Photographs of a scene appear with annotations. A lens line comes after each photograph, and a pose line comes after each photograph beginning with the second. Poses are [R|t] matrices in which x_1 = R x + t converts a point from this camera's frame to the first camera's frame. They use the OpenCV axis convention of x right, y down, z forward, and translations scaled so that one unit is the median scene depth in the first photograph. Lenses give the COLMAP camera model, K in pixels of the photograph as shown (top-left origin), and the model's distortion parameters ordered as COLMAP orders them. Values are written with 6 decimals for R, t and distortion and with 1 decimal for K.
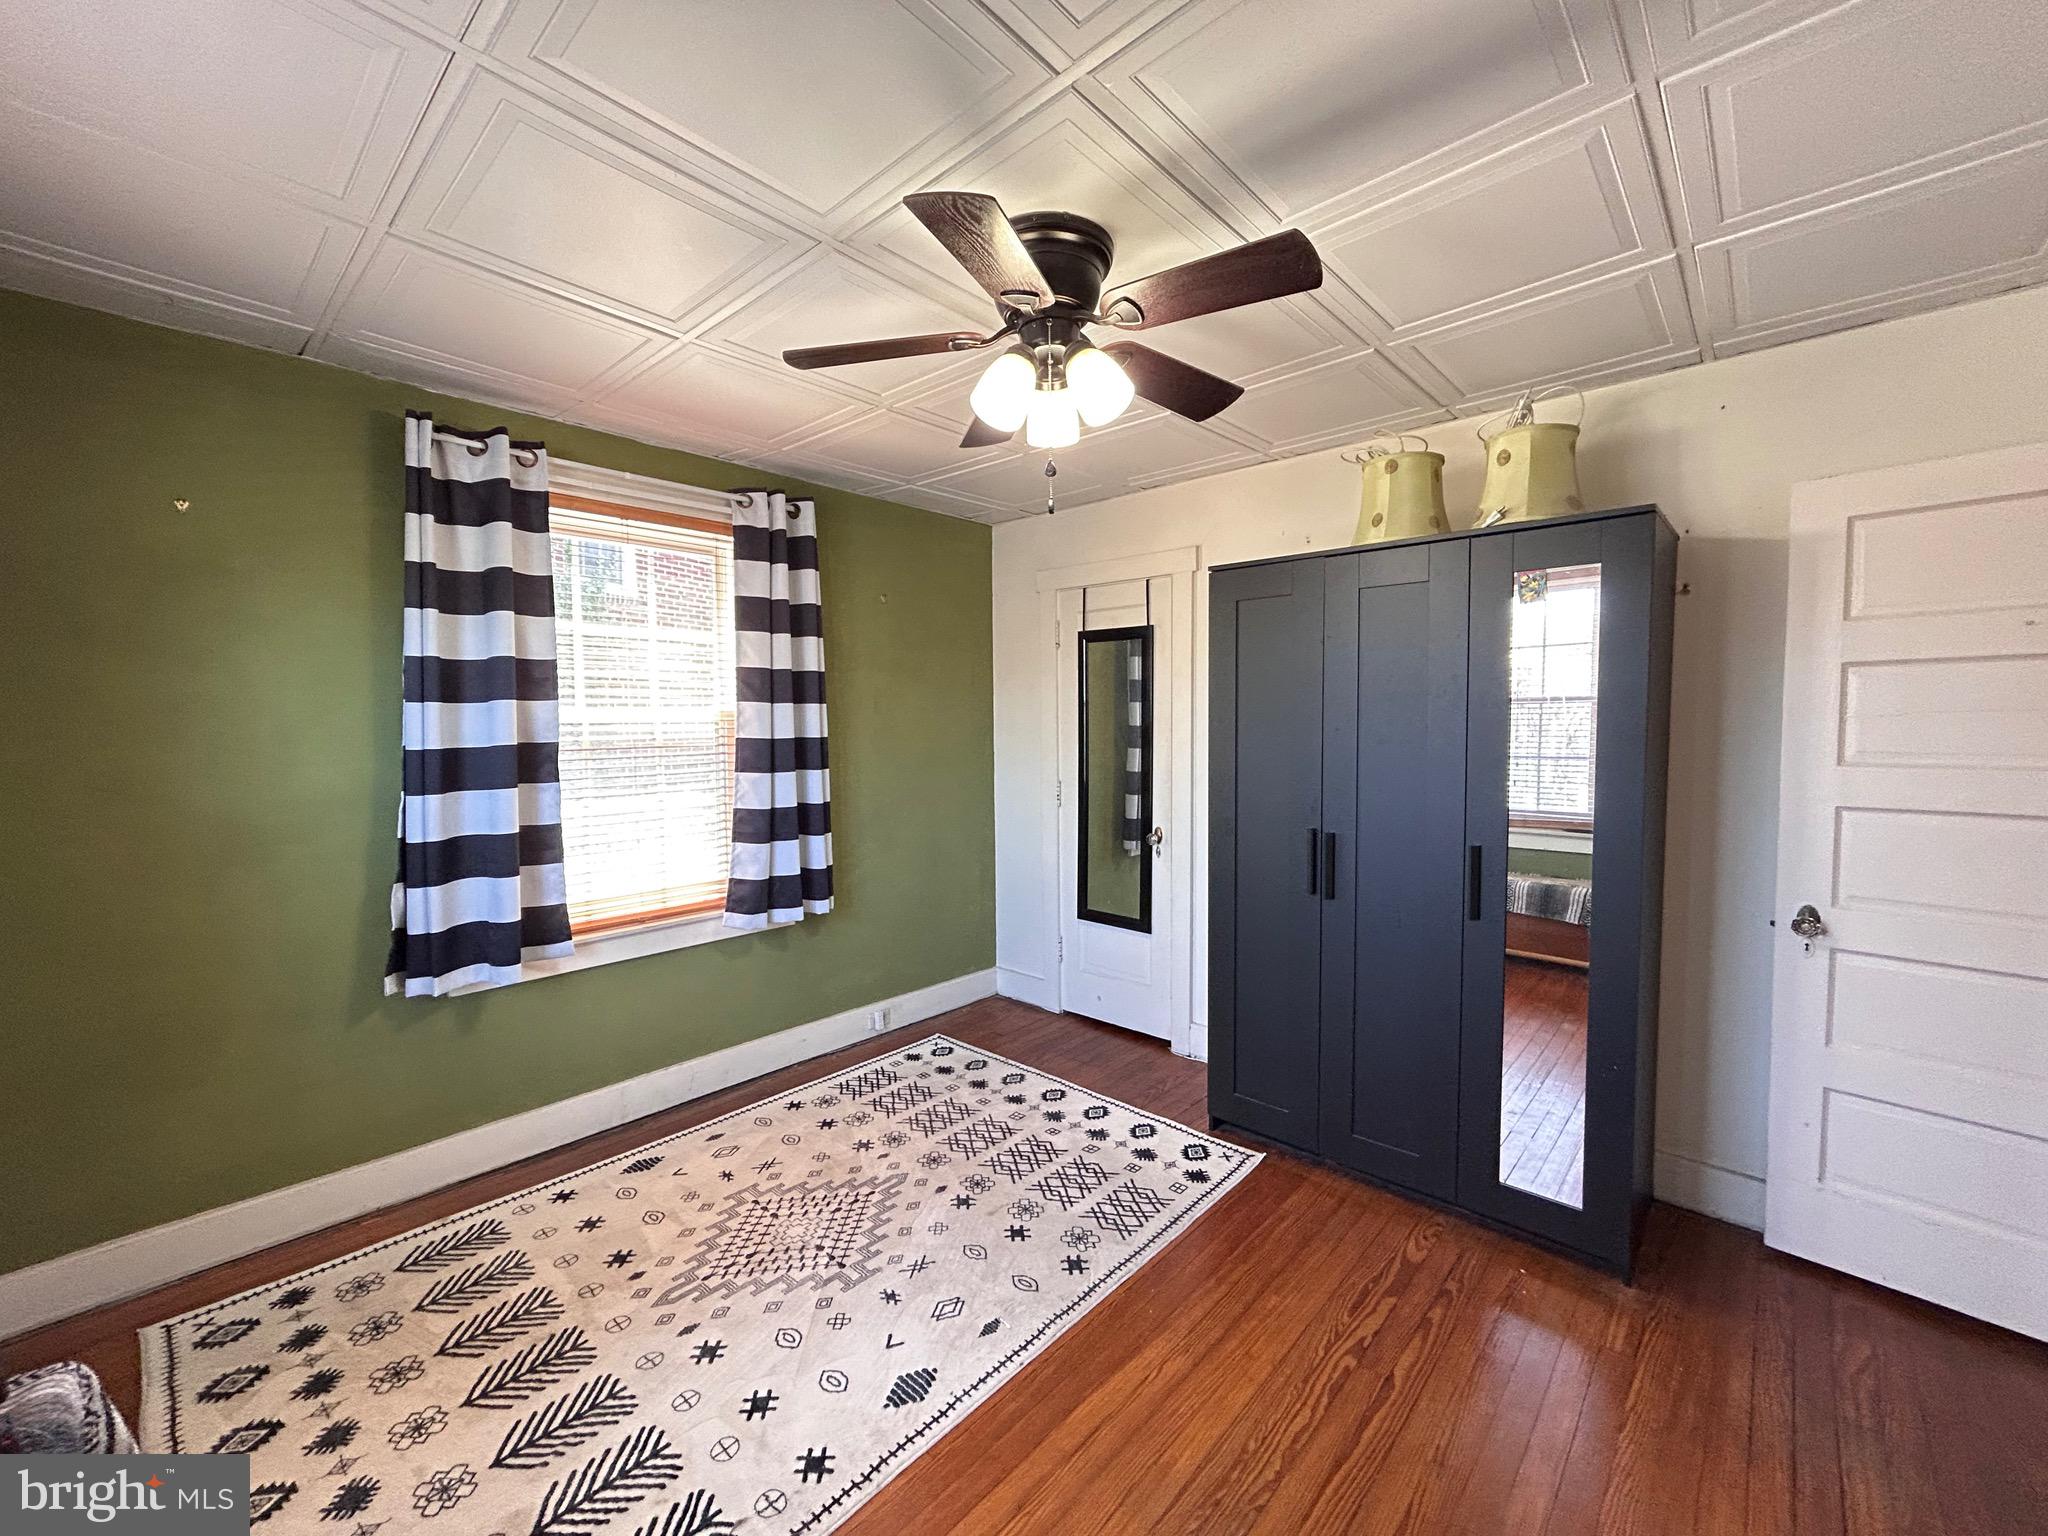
lens RADIAL K [[831.2, 0, 1031.6], [0, 831.2, 754.0], [0, 0, 1]] dist [-0.001770, 0.001556]
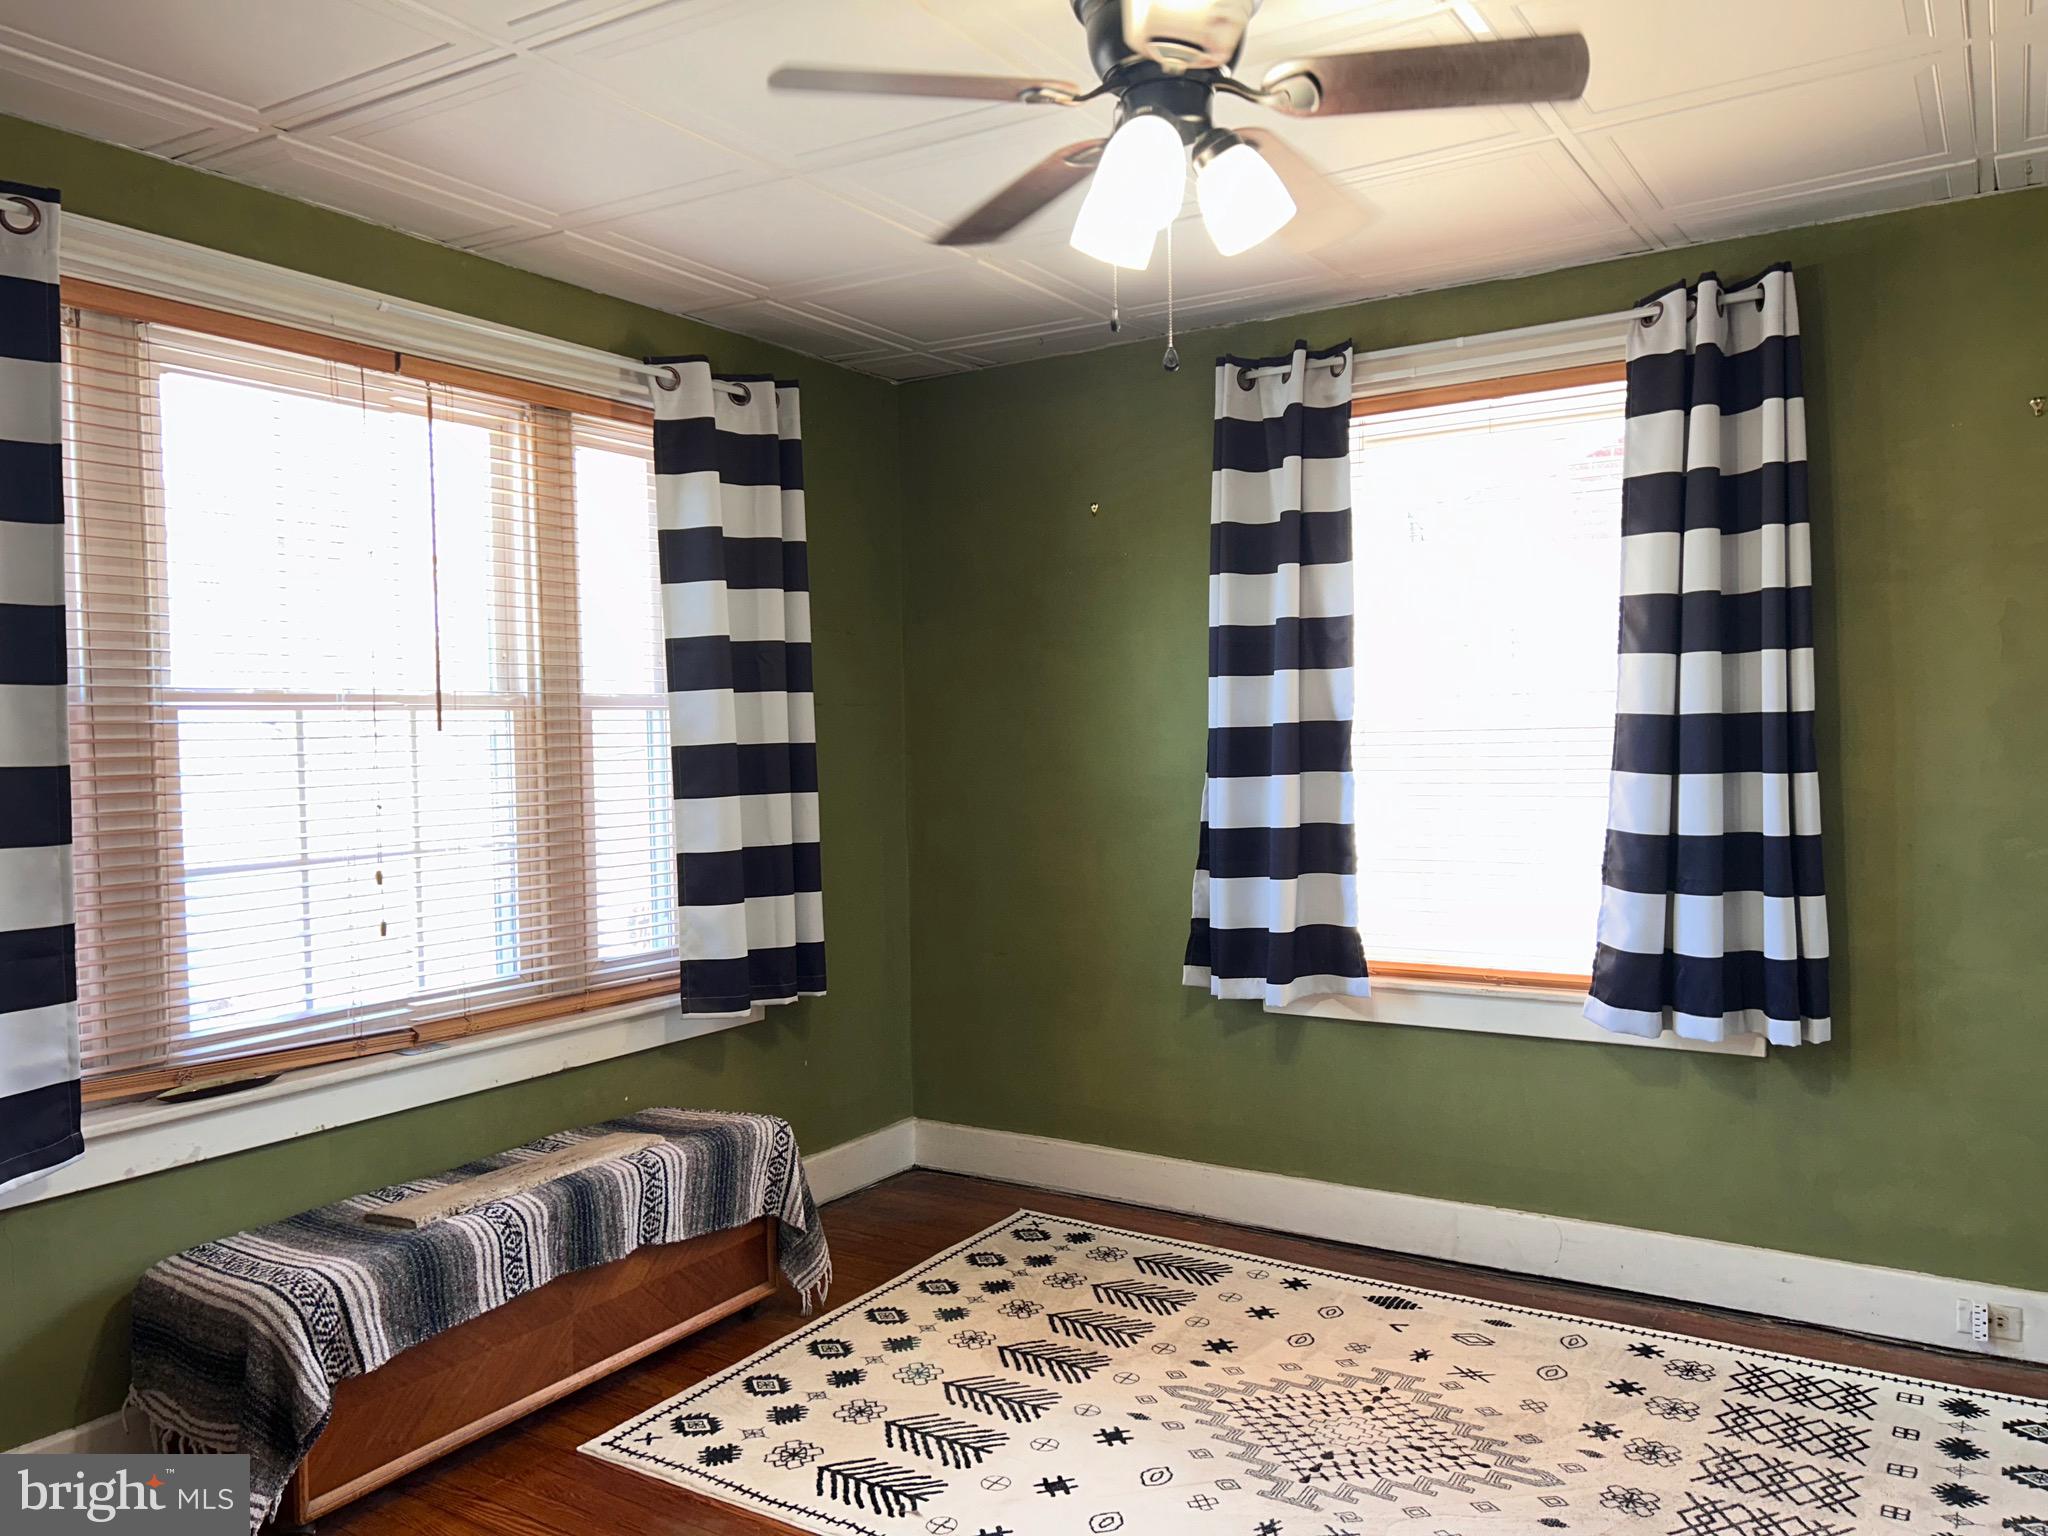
lens RADIAL K [[1529.5, 0, 1023.3], [0, 1529.5, 764.4], [0, 0, 1]] dist [0.064454, -0.071628]
pose [[0.172640, 0.023131, -0.984713, 0.793689], [-0.022455, 0.999557, 0.019542, 0.006321], [0.984729, 0.018738, 0.173082, 0.441266]]
